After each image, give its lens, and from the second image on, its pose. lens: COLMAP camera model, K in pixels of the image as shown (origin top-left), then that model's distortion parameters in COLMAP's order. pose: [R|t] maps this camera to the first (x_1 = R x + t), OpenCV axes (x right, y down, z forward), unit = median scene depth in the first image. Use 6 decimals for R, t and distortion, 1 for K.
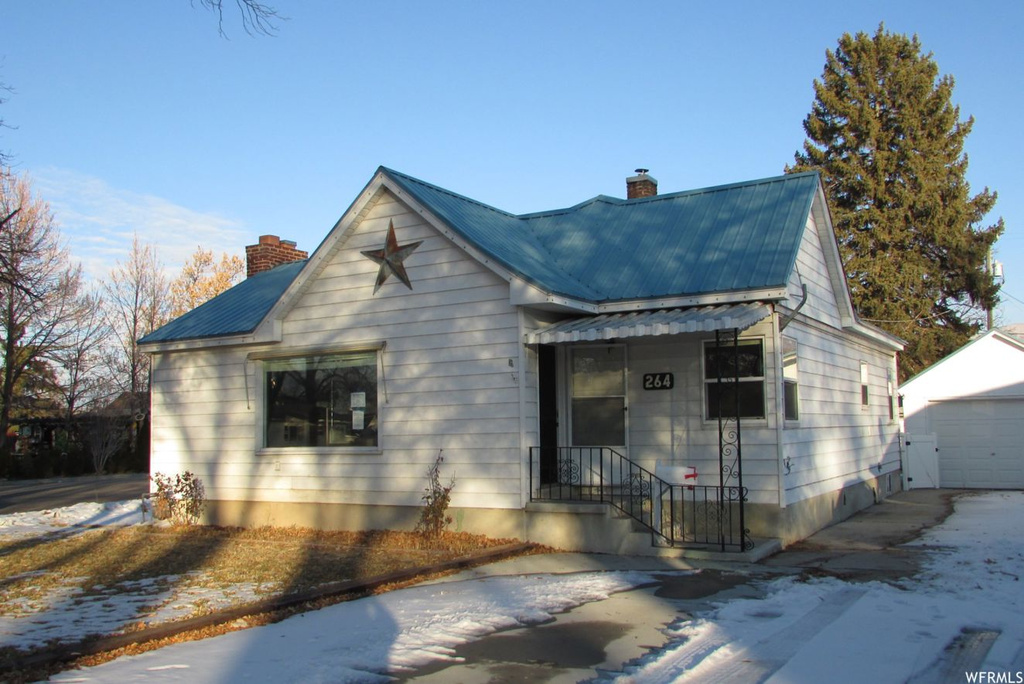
lens RADIAL K [[913.2, 0, 512.0], [0, 913.2, 342.0], [0, 0, 1]] dist [-0.036351, -0.003811]
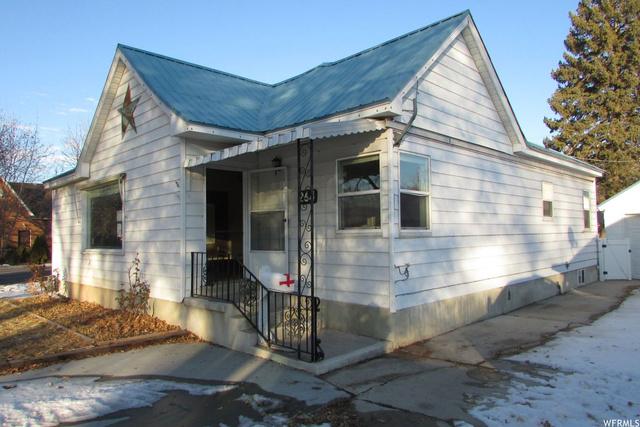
lens RADIAL K [[446.6, 0, 320.0], [0, 446.6, 213.5], [0, 0, 1]] dist [-0.061911, 0.038332]
pose [[0.967259, -0.013464, -0.253434, 0.307795], [0.026142, 0.998566, 0.046721, 0.036217], [0.252442, -0.051816, 0.966224, 0.428881]]
